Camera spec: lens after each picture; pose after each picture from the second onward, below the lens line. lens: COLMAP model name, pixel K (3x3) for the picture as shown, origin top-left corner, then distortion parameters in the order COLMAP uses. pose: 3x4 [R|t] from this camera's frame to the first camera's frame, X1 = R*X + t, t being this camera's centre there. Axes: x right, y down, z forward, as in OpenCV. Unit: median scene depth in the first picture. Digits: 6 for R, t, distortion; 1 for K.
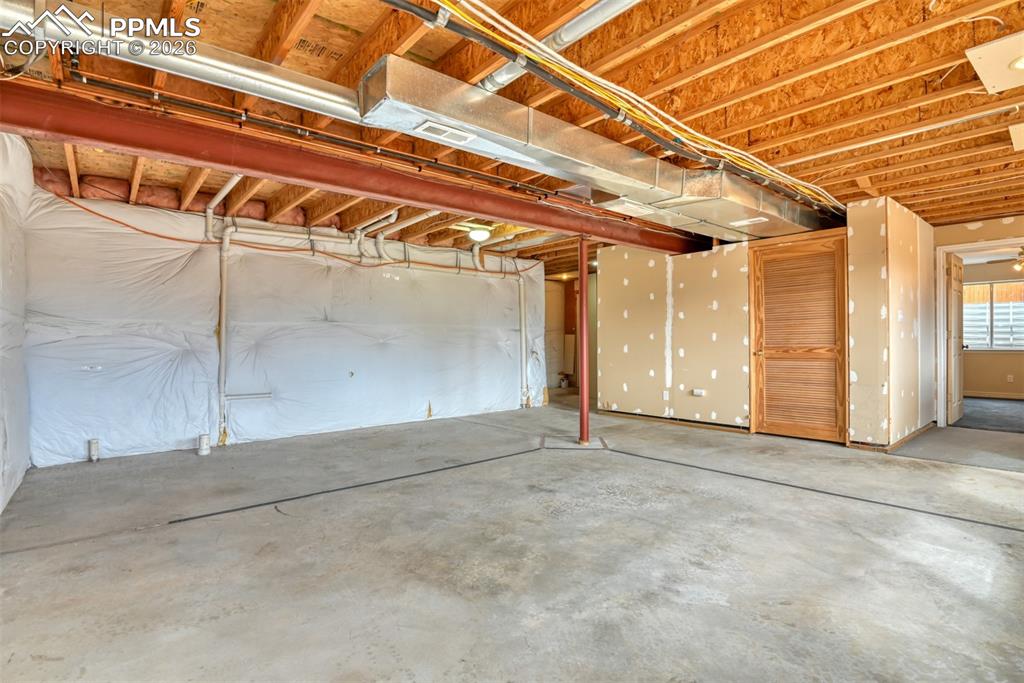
lens RADIAL K [[497.5, 0, 515.0], [0, 497.5, 341.1], [0, 0, 1]] dist [-0.020733, -0.002414]
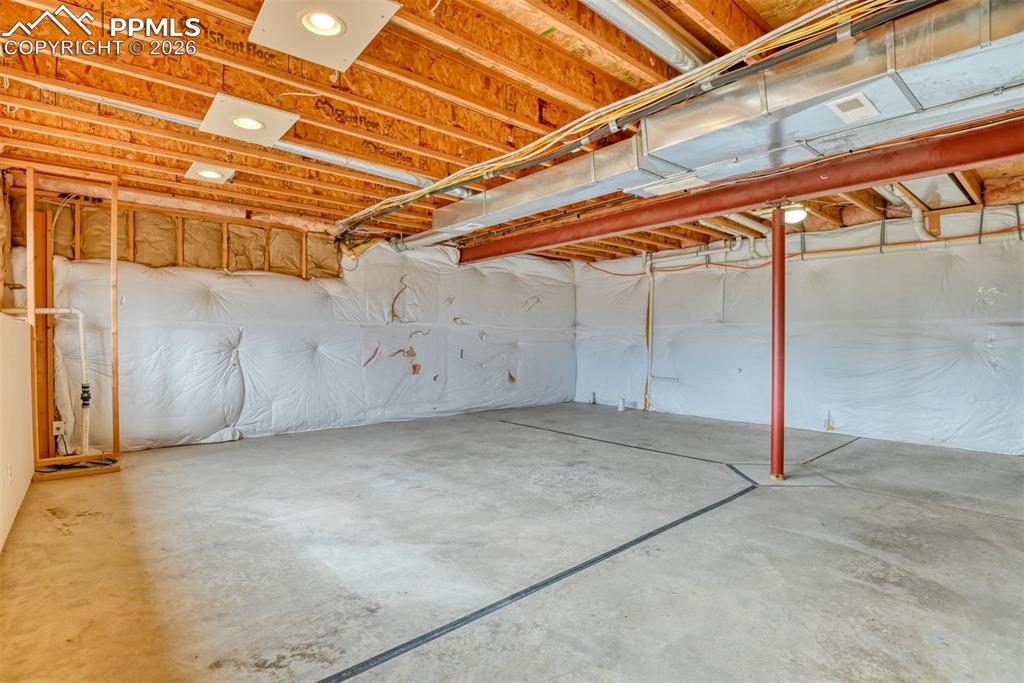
lens RADIAL K [[497.5, 0, 515.8], [0, 497.5, 341.0], [0, 0, 1]] dist [-0.020733, -0.002414]
pose [[0.011009, 0.008164, -0.999906, 1.441445], [-0.005167, 0.999954, 0.008108, -0.008294], [0.999926, 0.005077, 0.011050, 0.973483]]
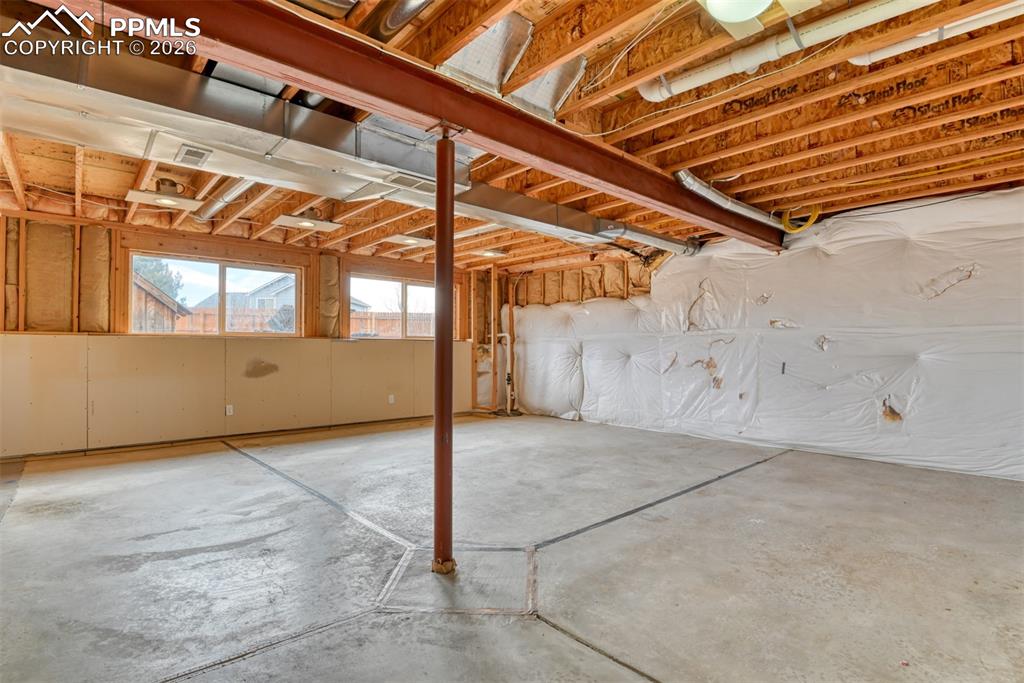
lens RADIAL K [[497.5, 0, 512.5], [0, 497.5, 343.4], [0, 0, 1]] dist [-0.020733, -0.002414]
pose [[-0.999369, 0.003174, -0.035379, 0.163001], [0.003491, 0.999954, -0.008903, -0.002961], [0.035349, -0.009021, -0.999334, 2.396538]]
